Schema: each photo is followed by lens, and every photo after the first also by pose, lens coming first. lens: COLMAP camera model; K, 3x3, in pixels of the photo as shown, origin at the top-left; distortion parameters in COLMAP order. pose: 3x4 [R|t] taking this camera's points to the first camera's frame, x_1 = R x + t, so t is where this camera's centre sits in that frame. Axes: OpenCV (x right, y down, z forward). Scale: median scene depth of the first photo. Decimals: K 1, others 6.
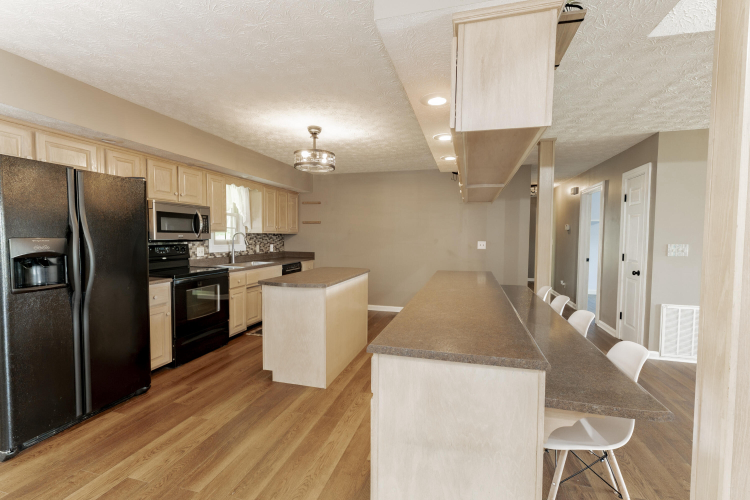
lens RADIAL K [[332.2, 0, 375.0], [0, 332.2, 250.0], [0, 0, 1]] dist [0.000271, 0.000001]
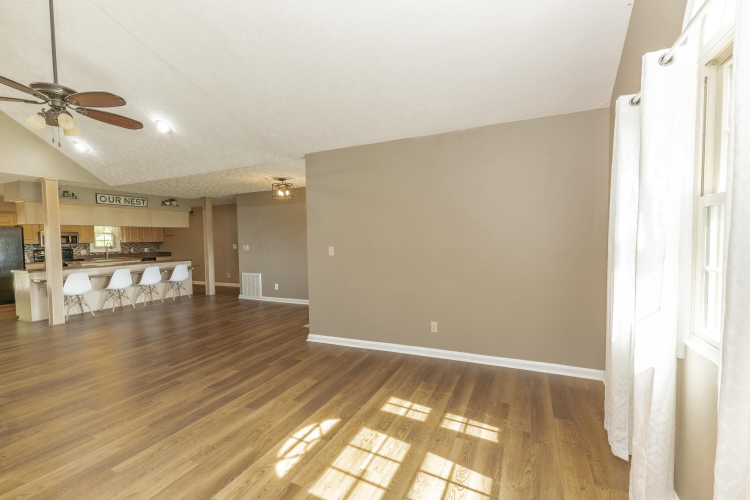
lens RADIAL K [[327.0, 0, 375.0], [0, 327.0, 250.0], [0, 0, 1]] dist [0.012503, 0.000115]
pose [[0.984358, -0.015615, -0.175485, 1.995809], [0.014470, 0.999865, -0.007802, 0.042375], [0.175583, 0.005141, 0.984451, -0.914101]]
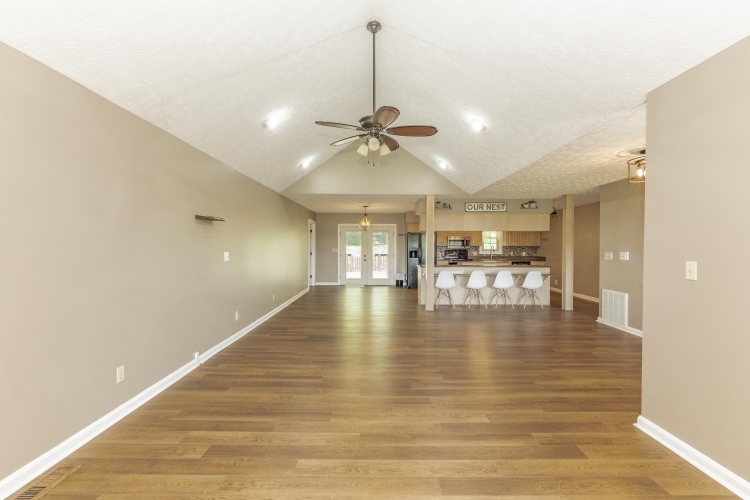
lens RADIAL K [[334.1, 0, 375.0], [0, 334.1, 250.0], [0, 0, 1]] dist [0.003217, 0.000513]
pose [[0.261371, 0.007391, -0.965210, 2.058918], [-0.042718, 0.999079, -0.003917, 0.025535], [0.964293, 0.042255, 0.261446, -0.501198]]
